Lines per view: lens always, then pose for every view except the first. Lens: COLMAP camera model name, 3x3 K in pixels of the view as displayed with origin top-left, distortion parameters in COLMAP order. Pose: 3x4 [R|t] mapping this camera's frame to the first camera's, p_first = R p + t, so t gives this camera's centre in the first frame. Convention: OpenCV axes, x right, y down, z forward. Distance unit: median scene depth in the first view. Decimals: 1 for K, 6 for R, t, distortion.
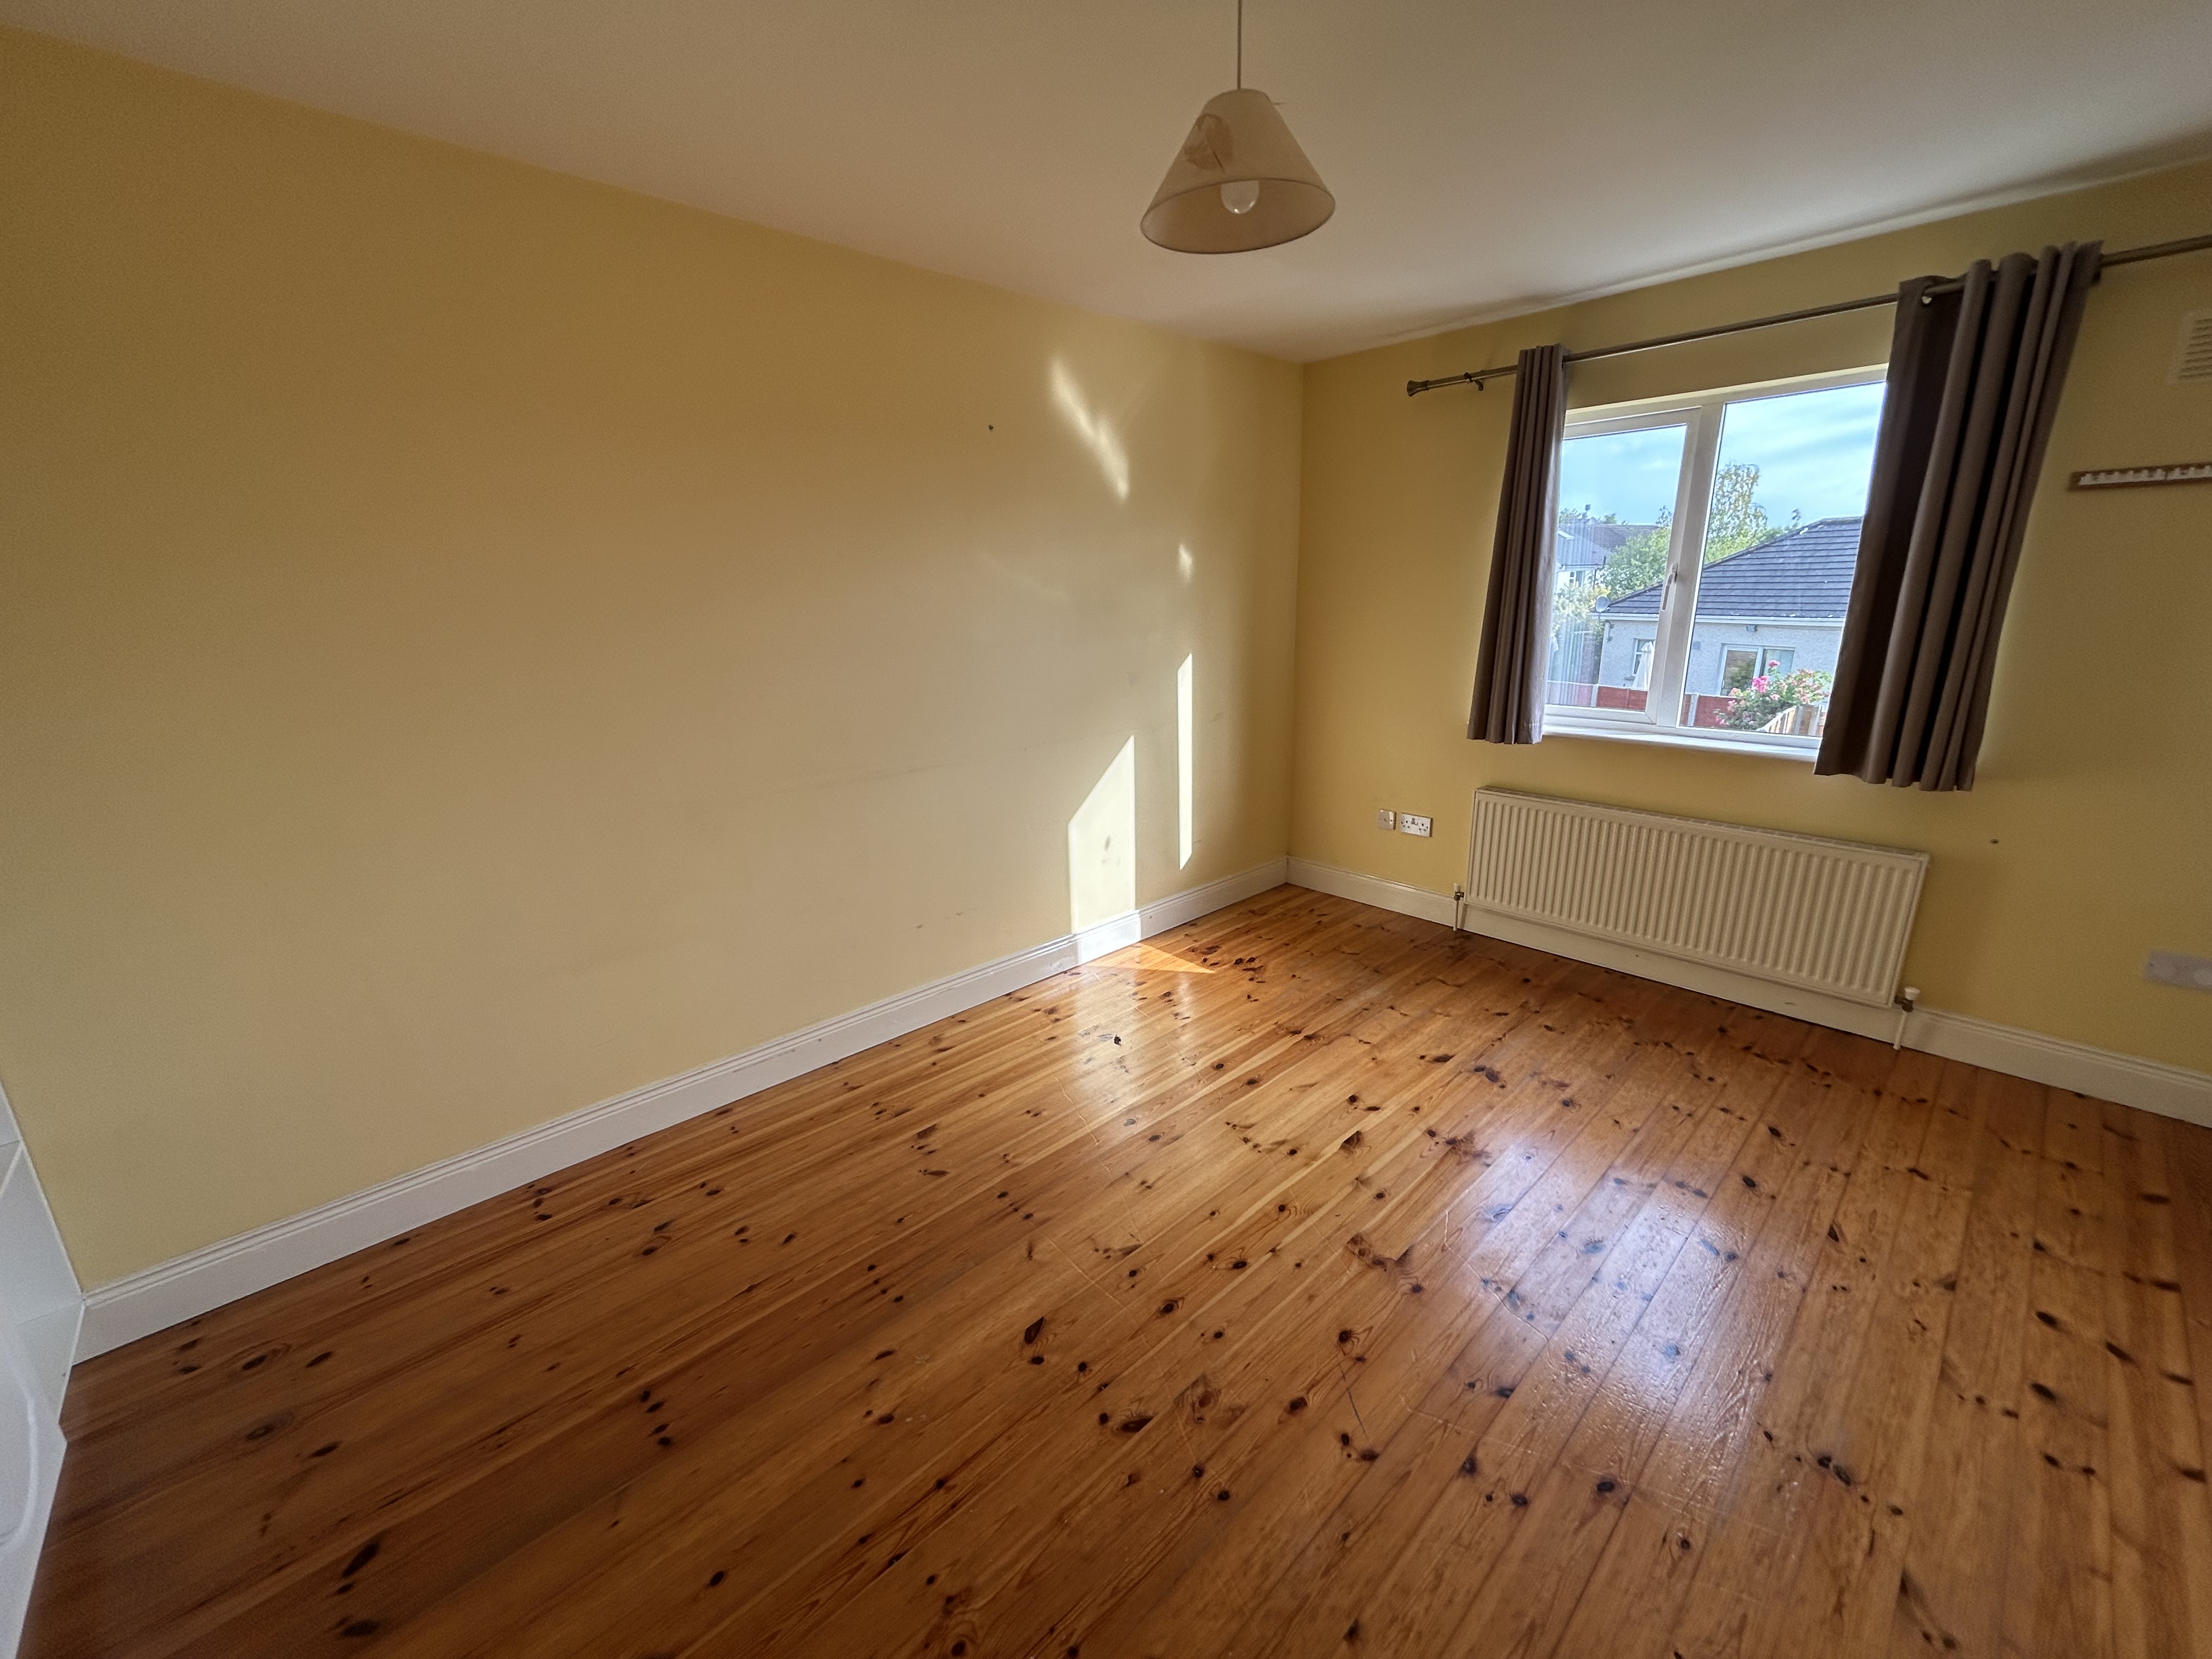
lens RADIAL K [[887.9, 0, 1108.0], [0, 887.9, 830.3], [0, 0, 1]] dist [-0.002796, 0.002660]
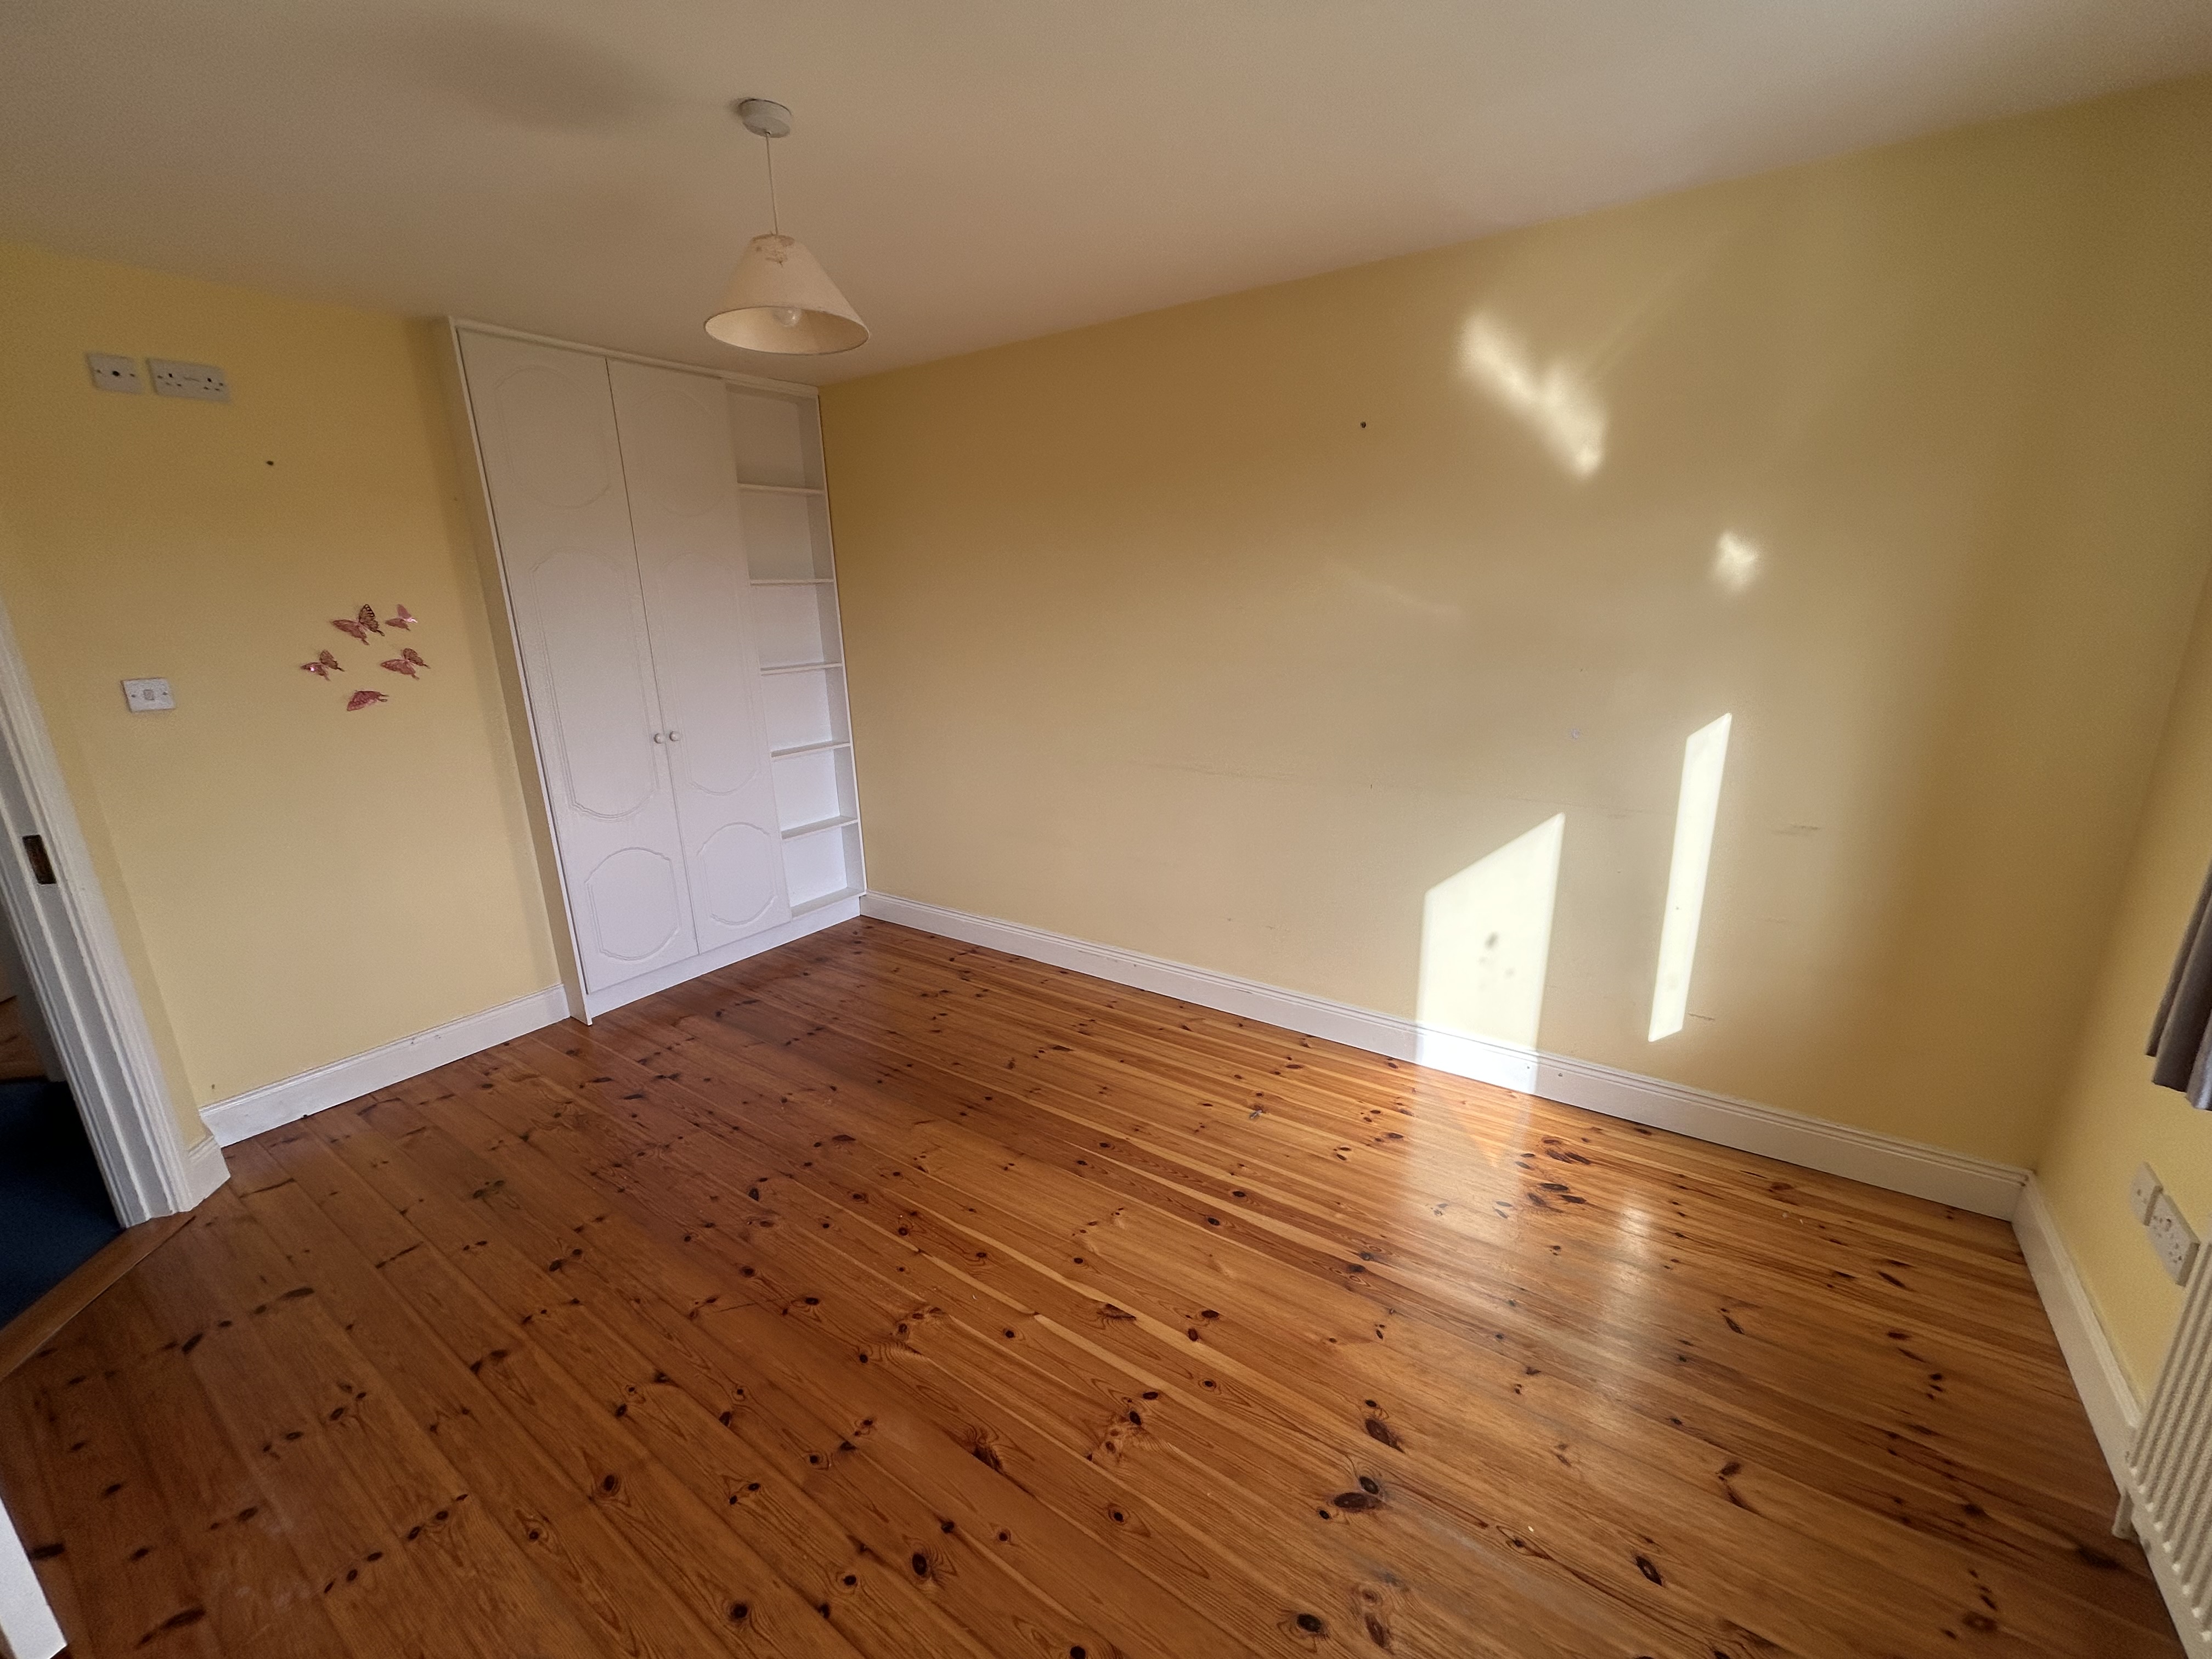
lens RADIAL K [[887.9, 0, 1108.0], [0, 887.9, 830.3], [0, 0, 1]] dist [-0.002796, 0.002660]
pose [[0.211658, 0.270482, -0.939170, 0.744920], [-0.240771, 0.945756, 0.218117, -0.194158], [0.947223, 0.179958, 0.265301, 0.575027]]
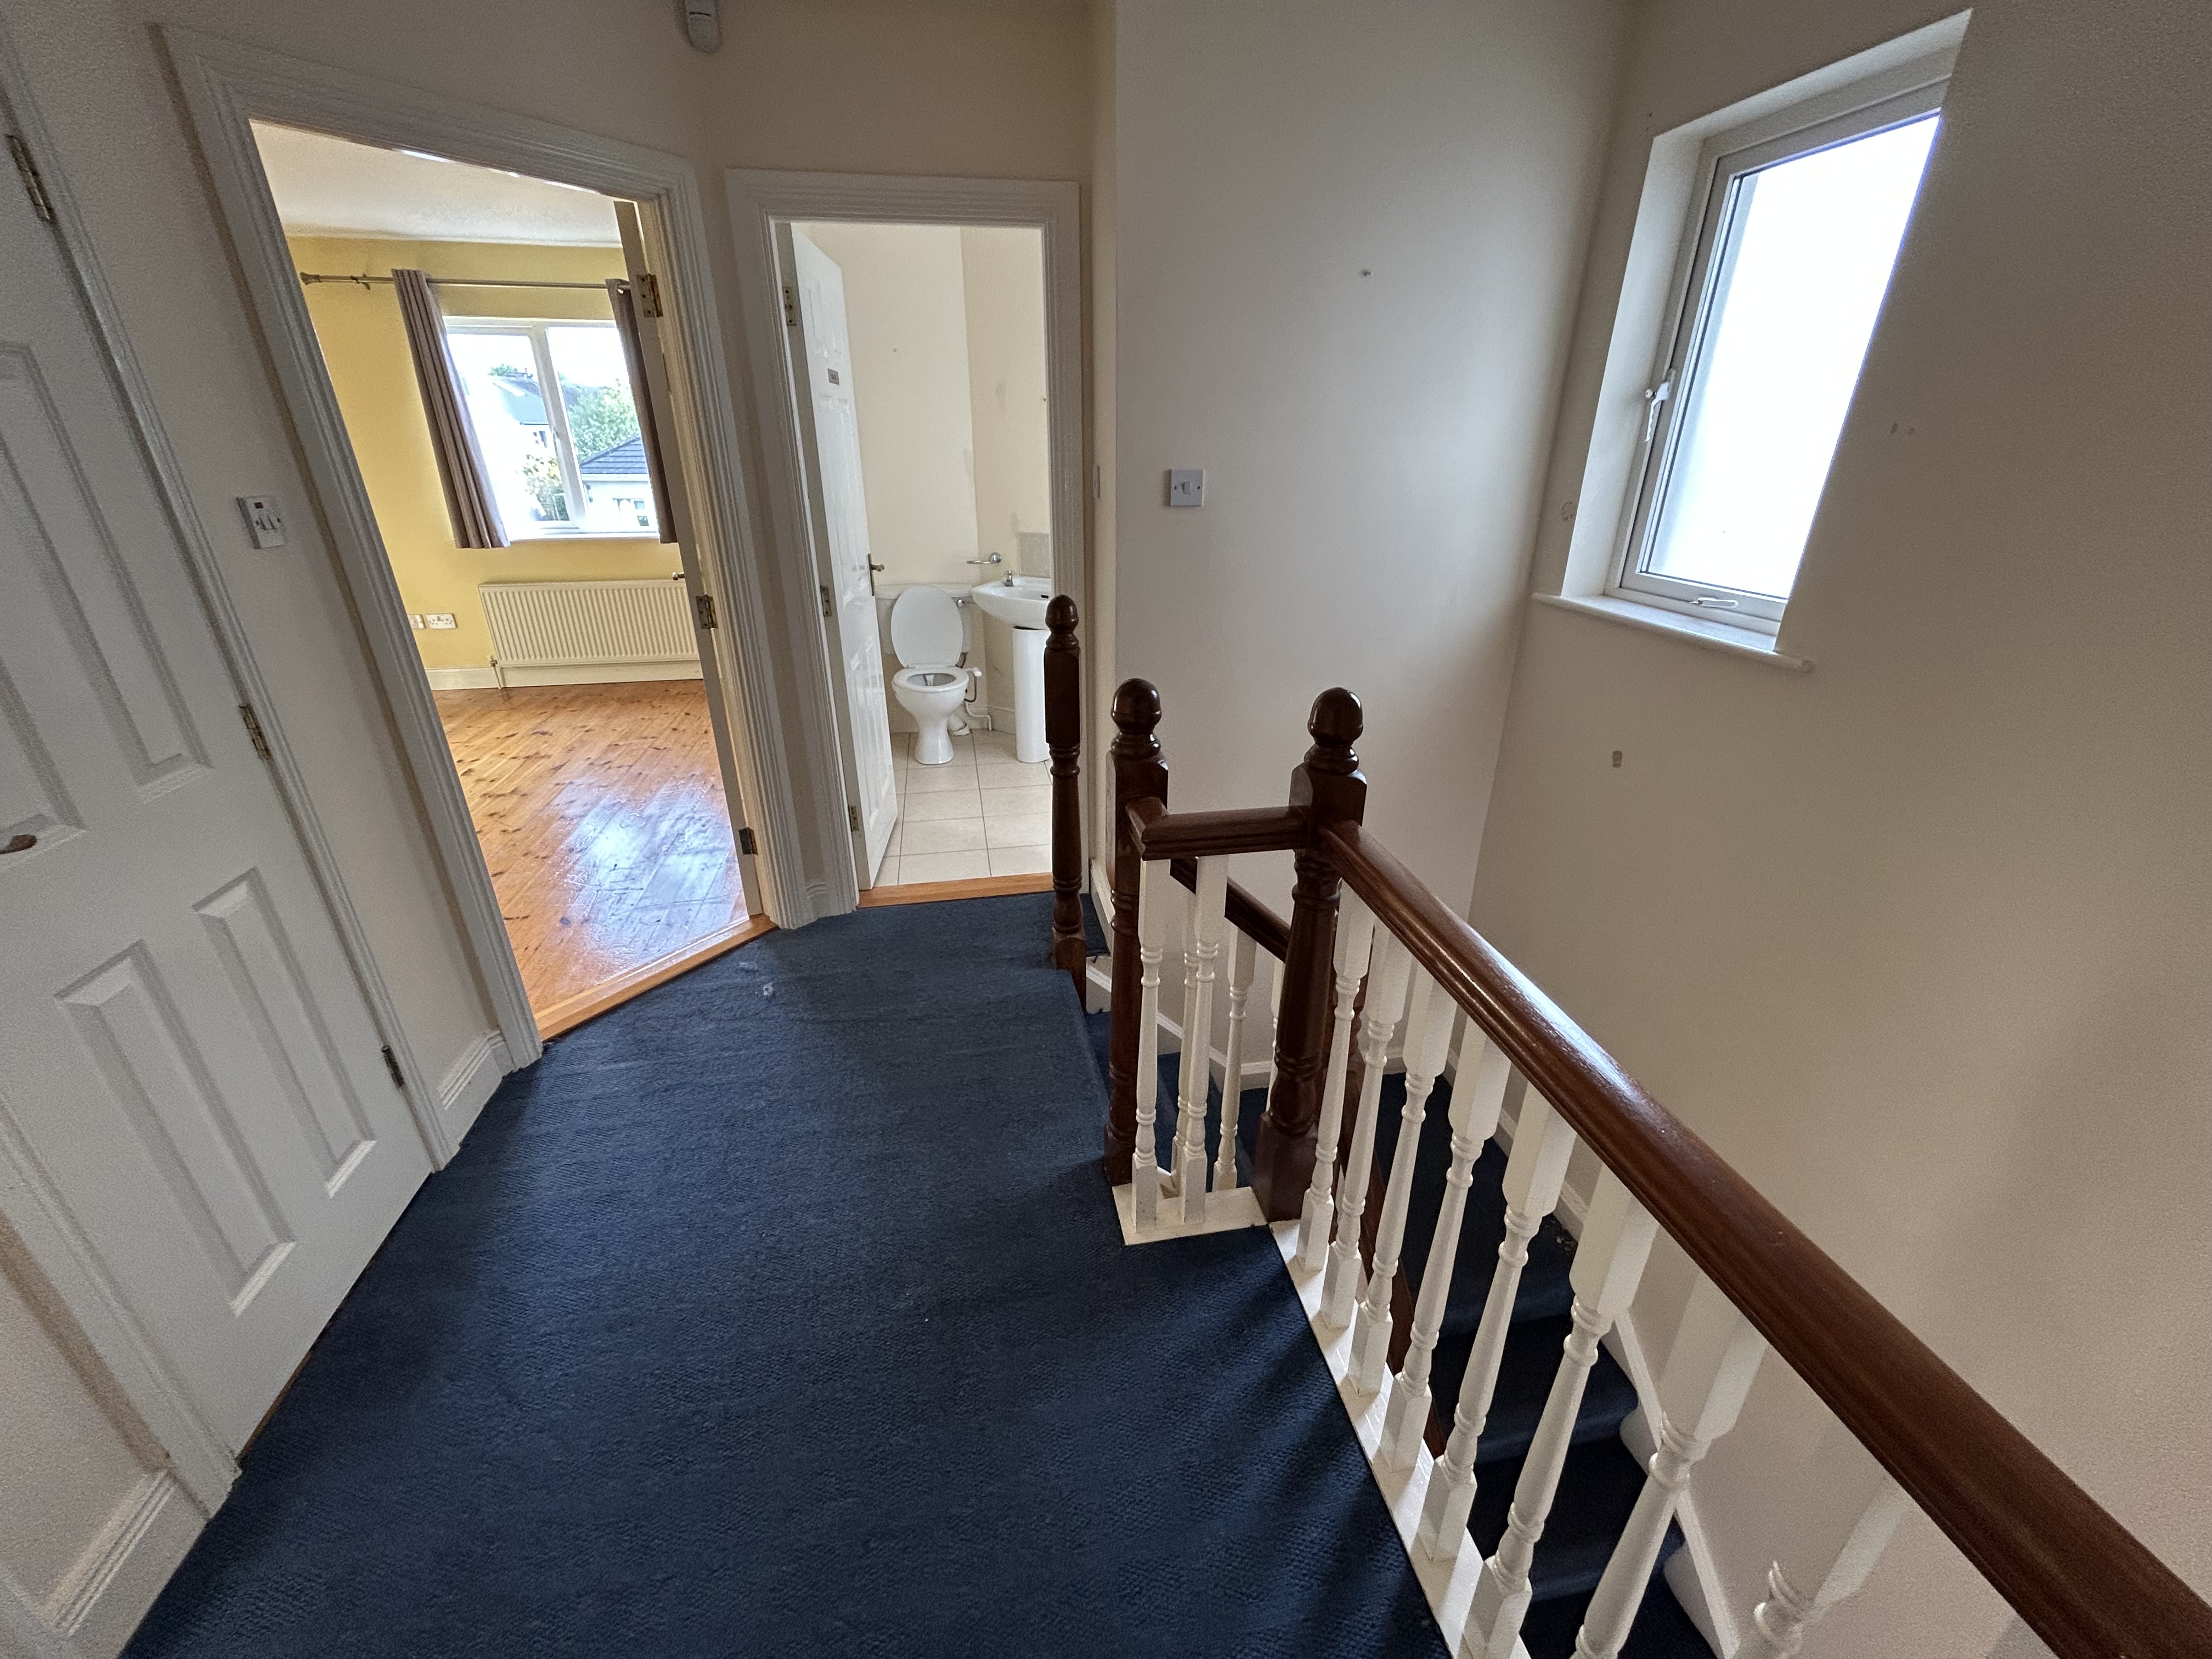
lens RADIAL K [[887.9, 0, 1108.0], [0, 887.9, 830.3], [0, 0, 1]] dist [-0.002796, 0.002660]
pose [[0.545158, -0.321348, 0.774299, -0.343350], [0.211713, 0.946452, 0.243735, 0.244947], [-0.811160, 0.031055, 0.583999, -0.836225]]
